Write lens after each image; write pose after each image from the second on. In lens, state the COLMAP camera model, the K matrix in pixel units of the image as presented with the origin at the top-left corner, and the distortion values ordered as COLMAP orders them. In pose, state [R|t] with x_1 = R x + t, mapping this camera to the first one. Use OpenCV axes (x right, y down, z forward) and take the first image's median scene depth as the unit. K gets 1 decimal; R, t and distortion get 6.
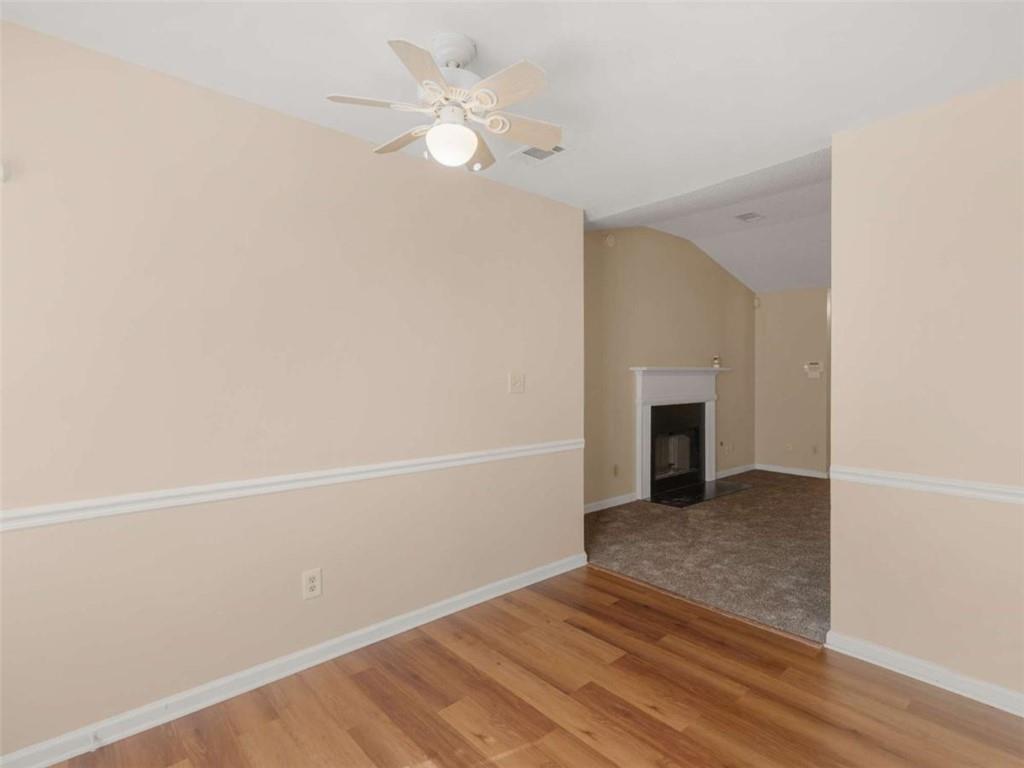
lens RADIAL K [[508.0, 0, 520.4], [0, 508.0, 381.6], [0, 0, 1]] dist [0.013668, -0.000928]
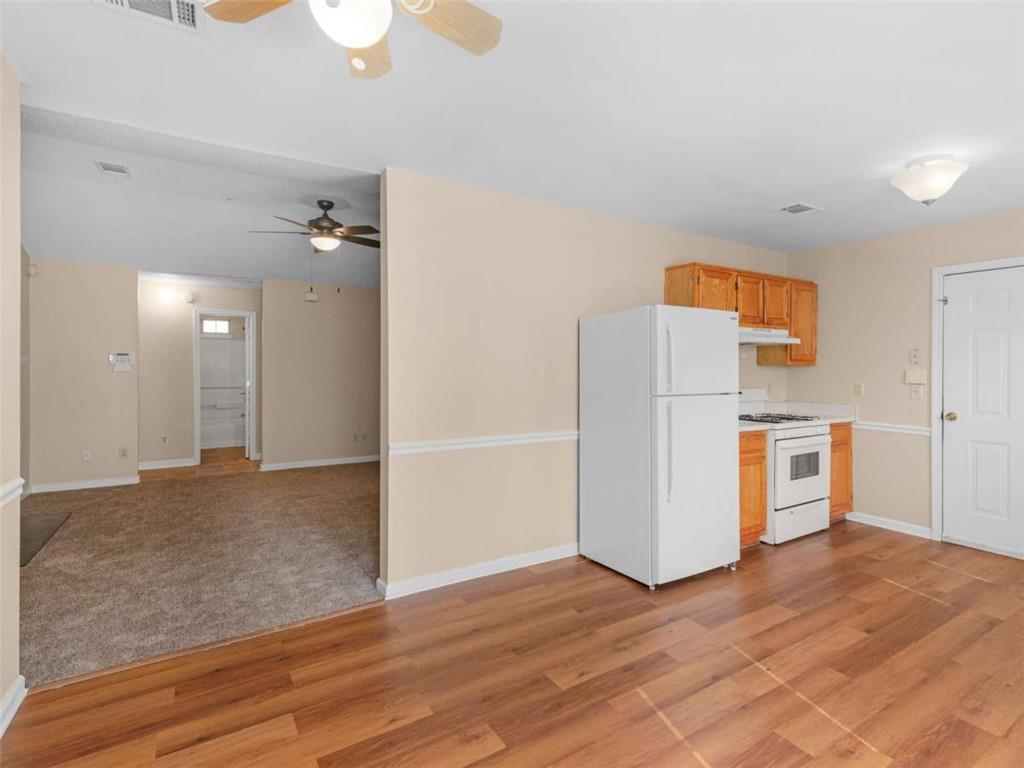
lens RADIAL K [[508.0, 0, 539.1], [0, 508.0, 373.2], [0, 0, 1]] dist [0.013668, -0.000928]
pose [[0.160723, -0.004658, 0.986989, -0.432816], [0.005125, 0.999979, 0.003884, -0.007151], [-0.986986, 0.004434, 0.160744, 0.394809]]
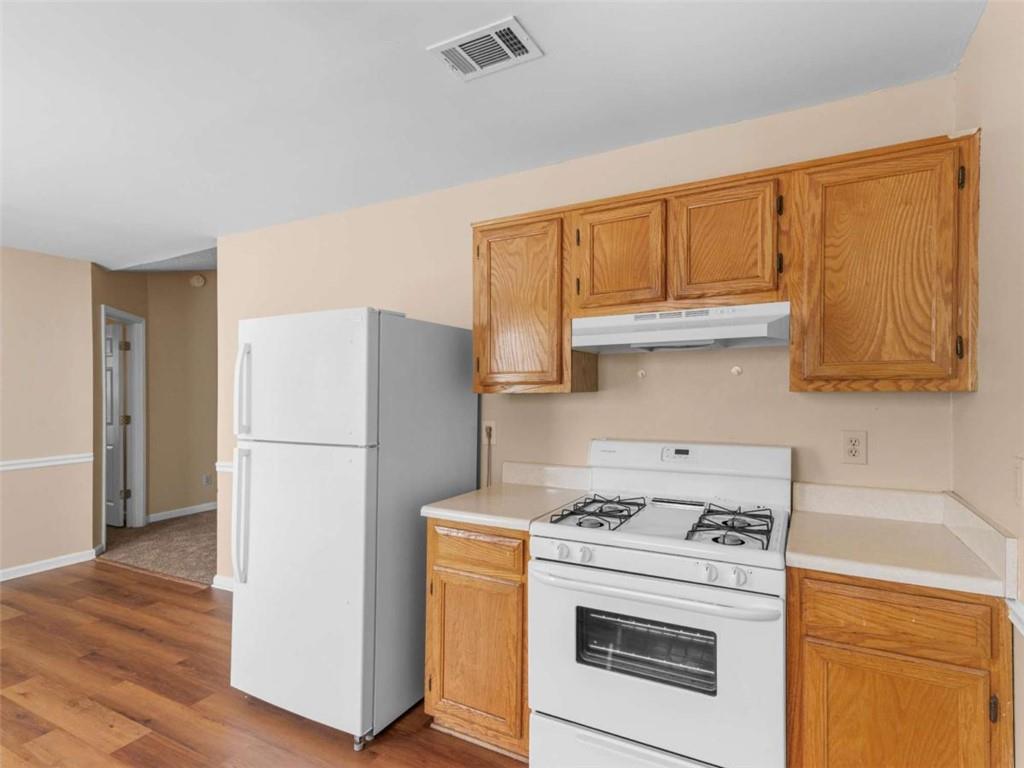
lens RADIAL K [[508.0, 0, 509.3], [0, 508.0, 386.7], [0, 0, 1]] dist [0.013668, -0.000928]
pose [[0.933808, -0.003728, 0.357755, 0.743043], [0.008877, 0.999879, -0.012752, -0.023806], [-0.357664, 0.015084, 0.933728, -0.579503]]
